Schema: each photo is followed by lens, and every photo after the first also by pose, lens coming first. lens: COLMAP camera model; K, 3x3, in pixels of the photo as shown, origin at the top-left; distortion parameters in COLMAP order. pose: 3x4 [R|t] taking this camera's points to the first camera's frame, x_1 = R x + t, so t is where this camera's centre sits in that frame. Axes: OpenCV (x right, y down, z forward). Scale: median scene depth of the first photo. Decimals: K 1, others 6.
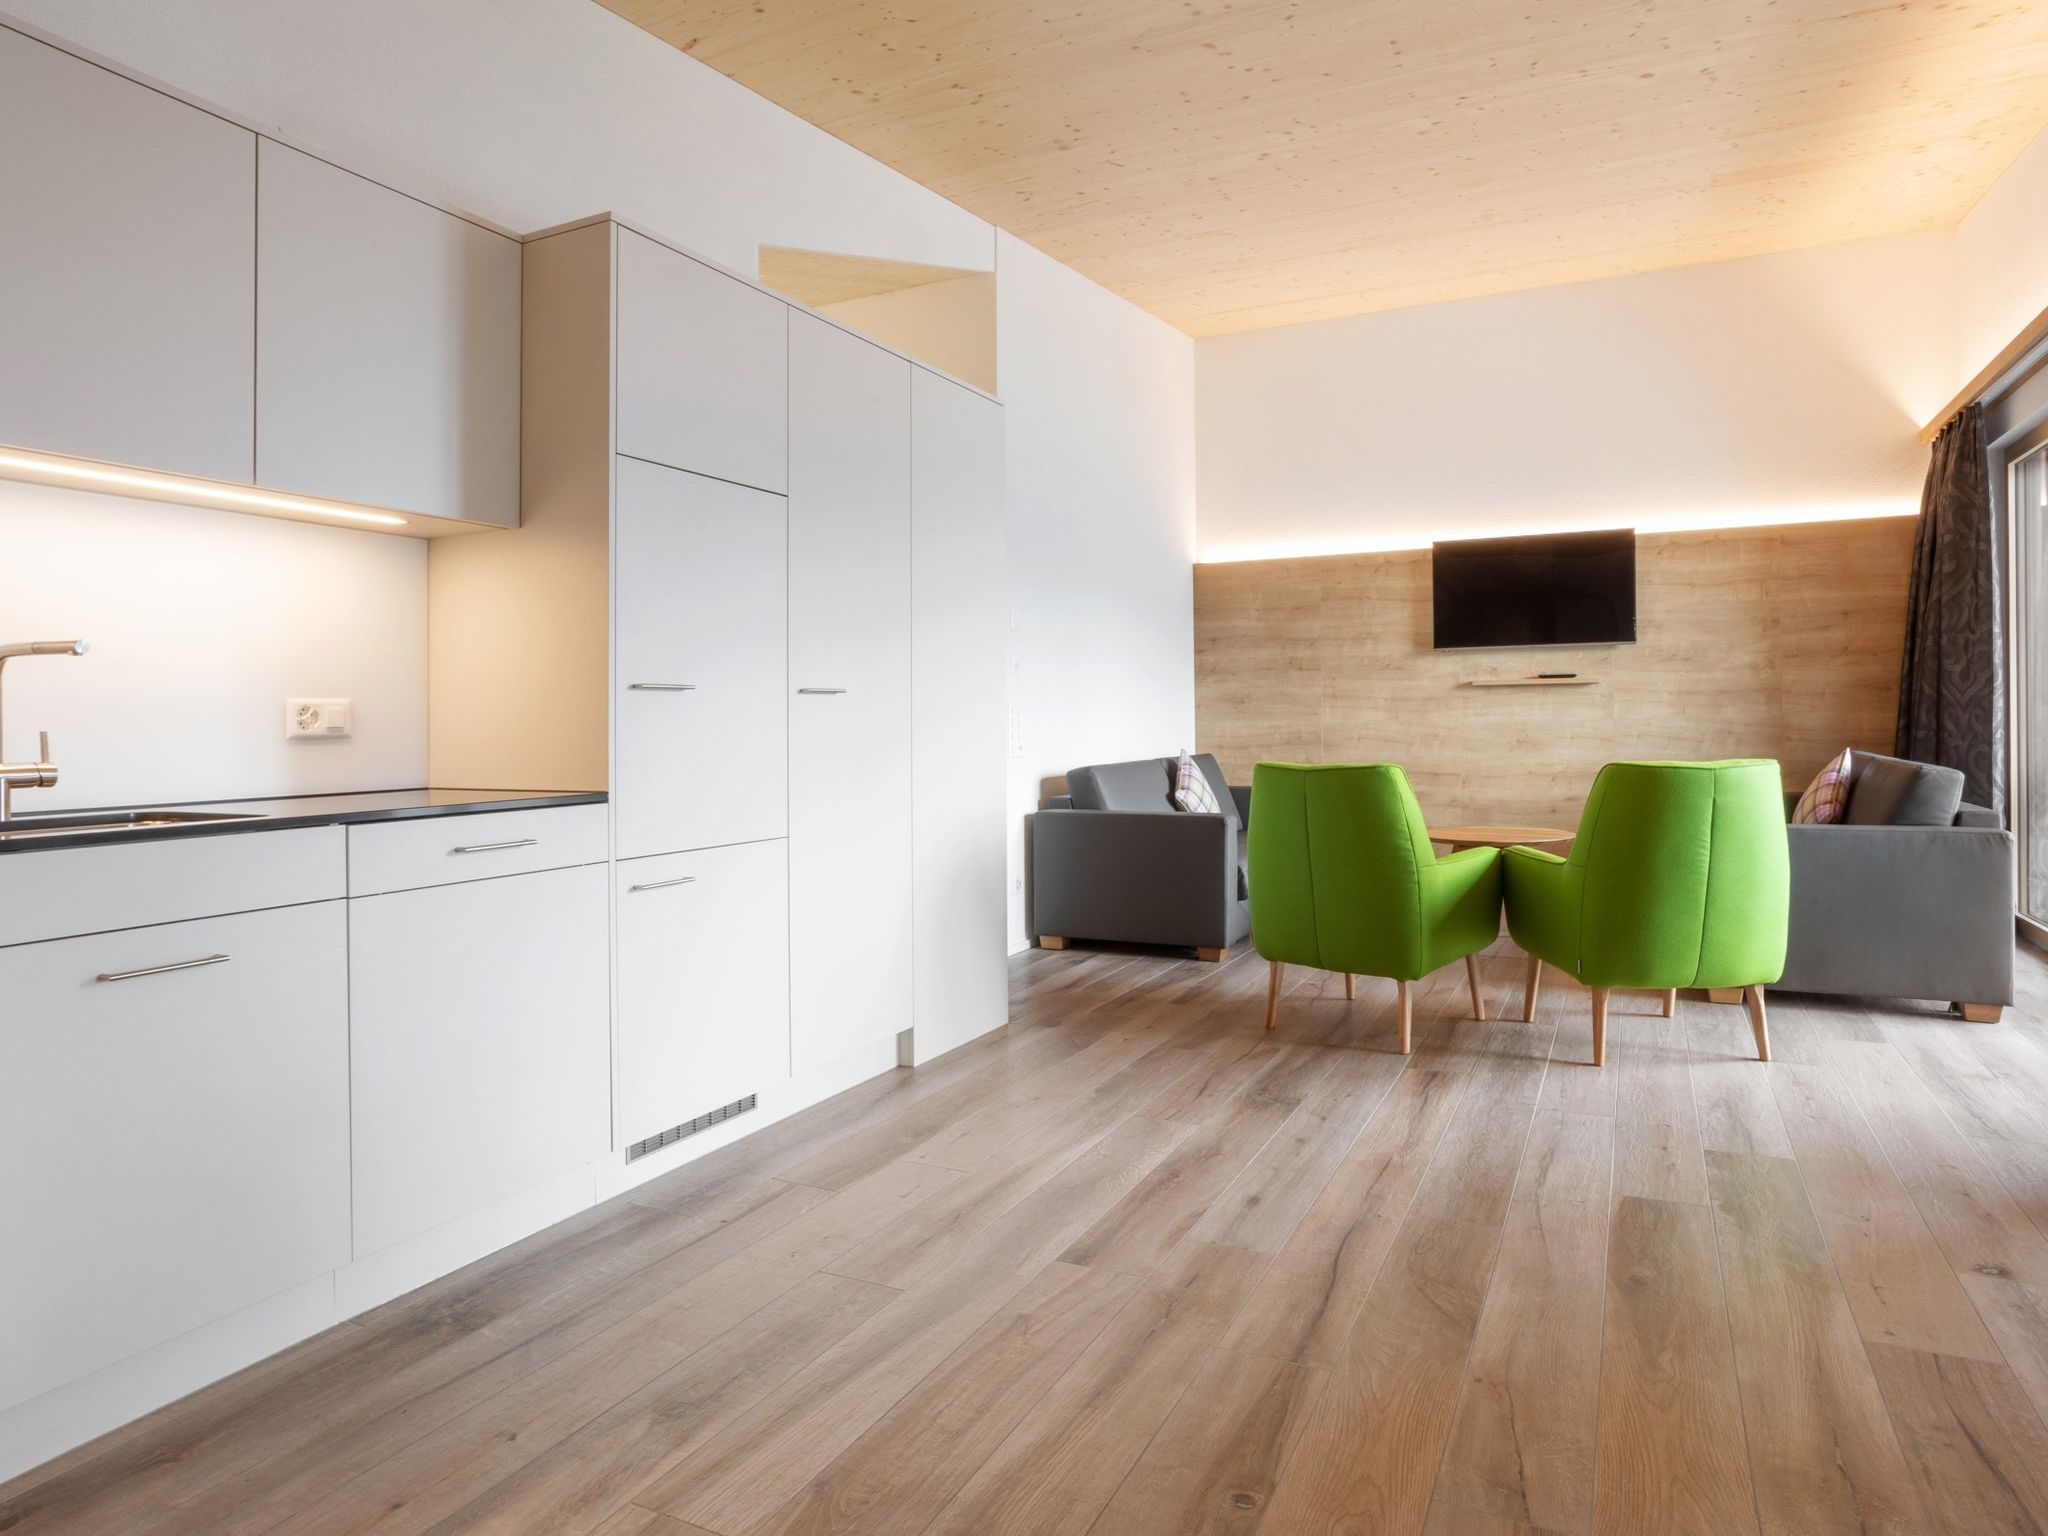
lens RADIAL K [[1105.5, 0, 1025.7], [0, 1105.5, 711.2], [0, 0, 1]] dist [-0.055373, 0.029884]
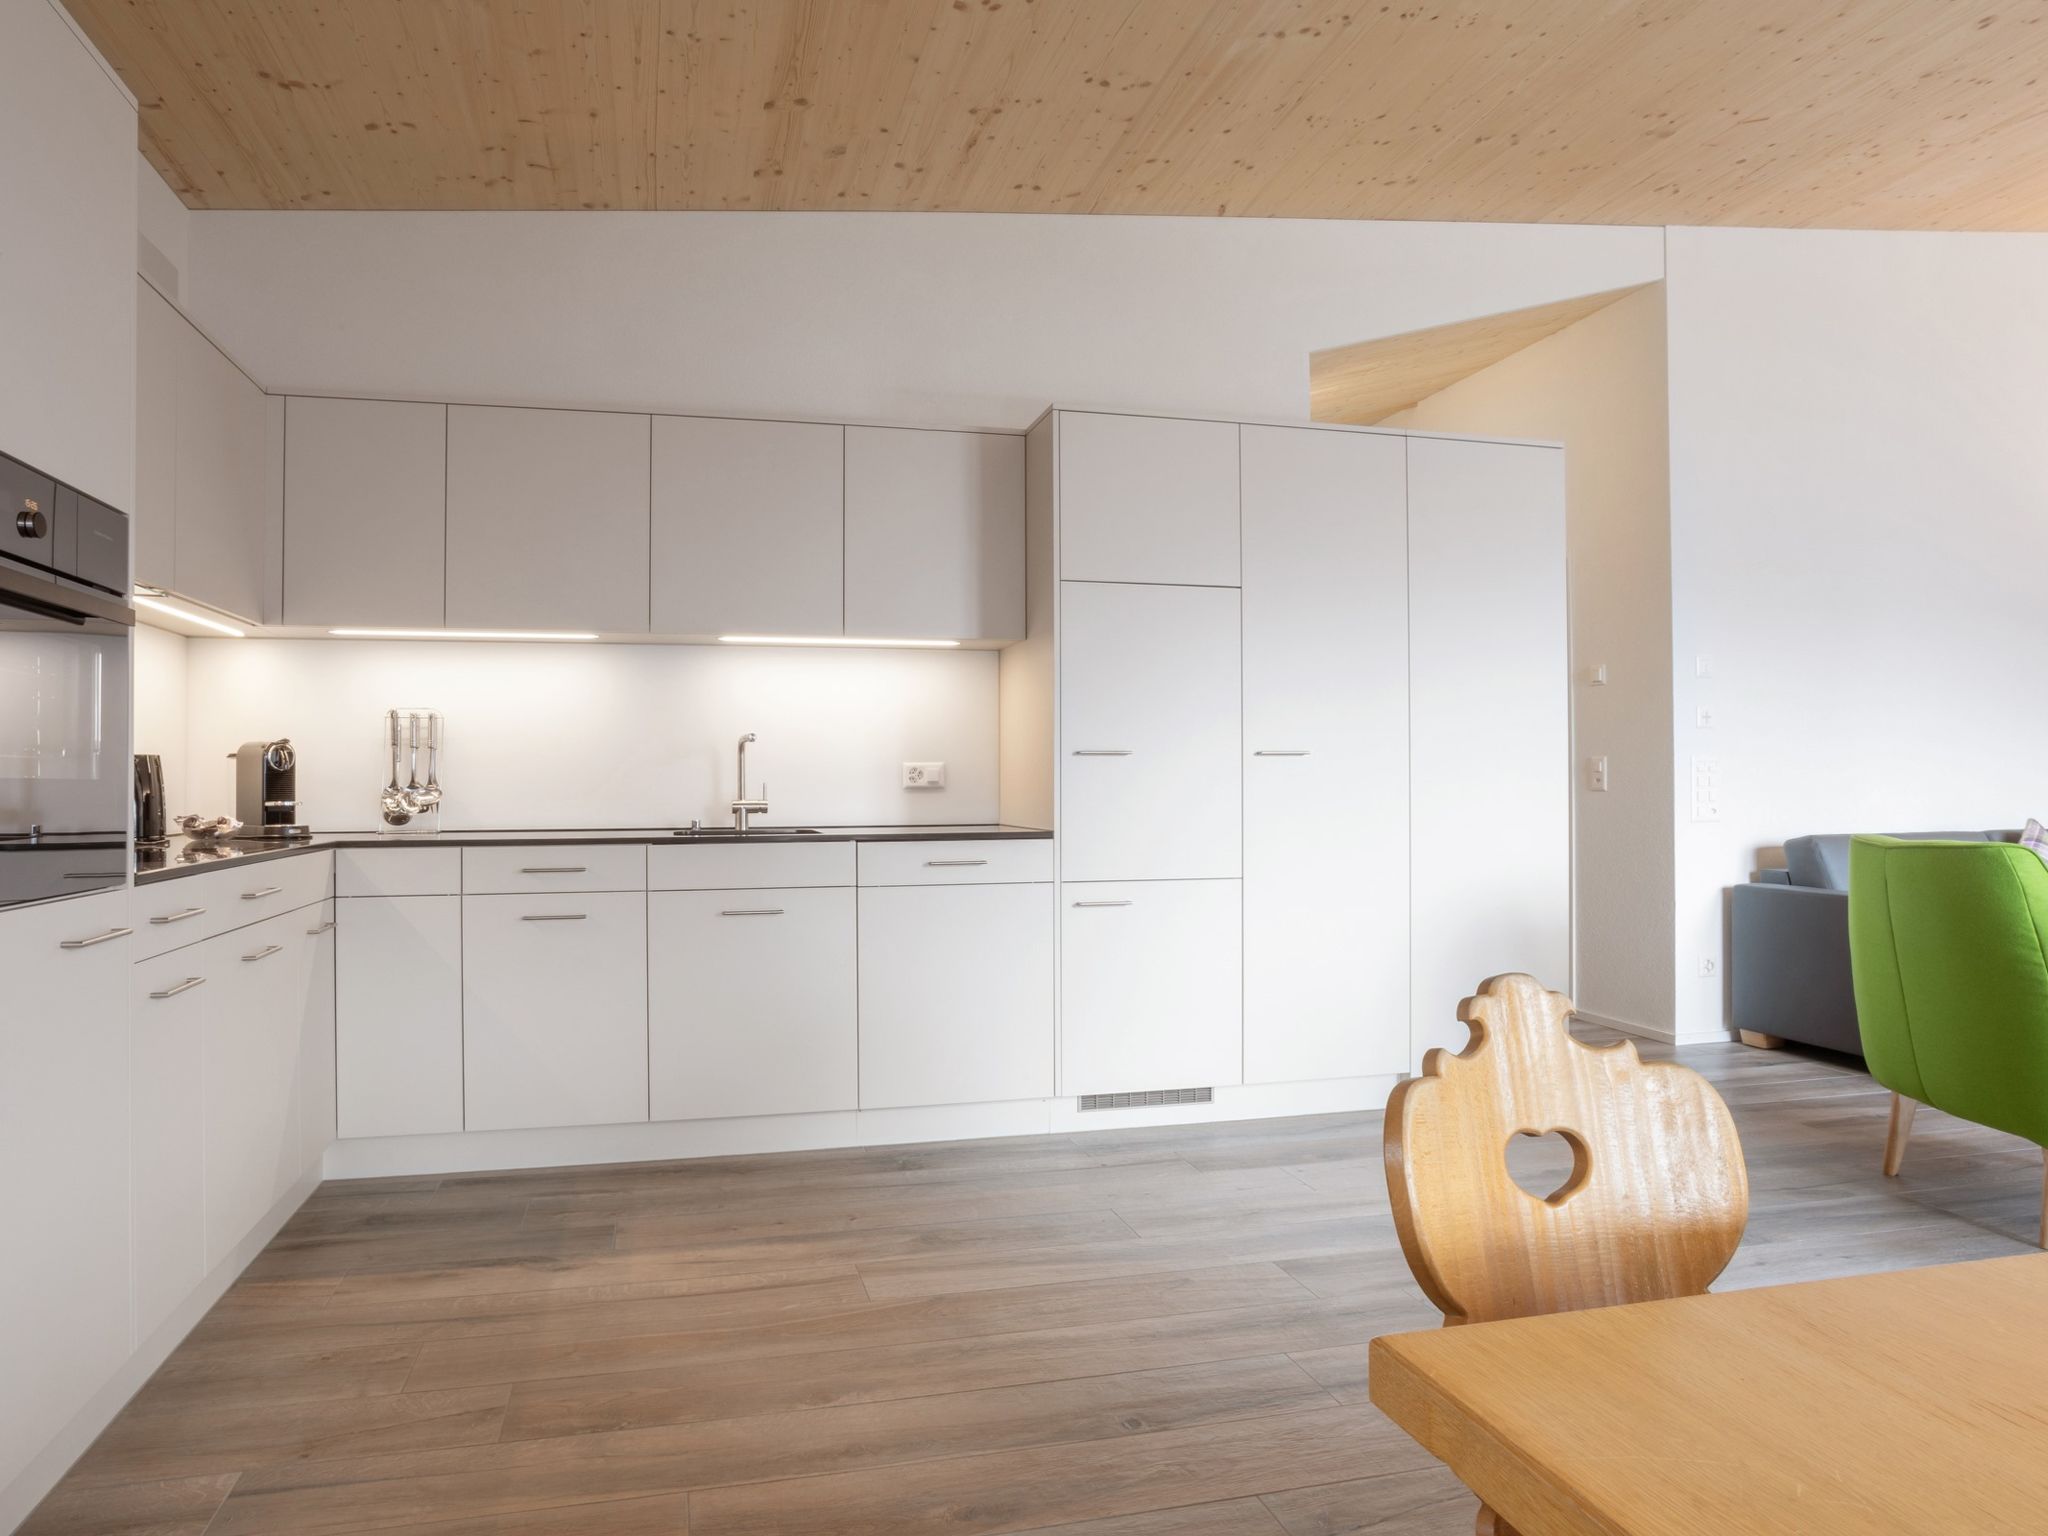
lens RADIAL K [[1092.4, 0, 1024.0], [0, 1092.4, 768.0], [0, 0, 1]] dist [-0.061104, 0.037587]
pose [[0.683448, 0.001442, -0.729998, 0.579078], [0.001277, 0.999994, 0.003171, -0.008928], [0.729998, -0.003099, 0.683442, 0.048151]]
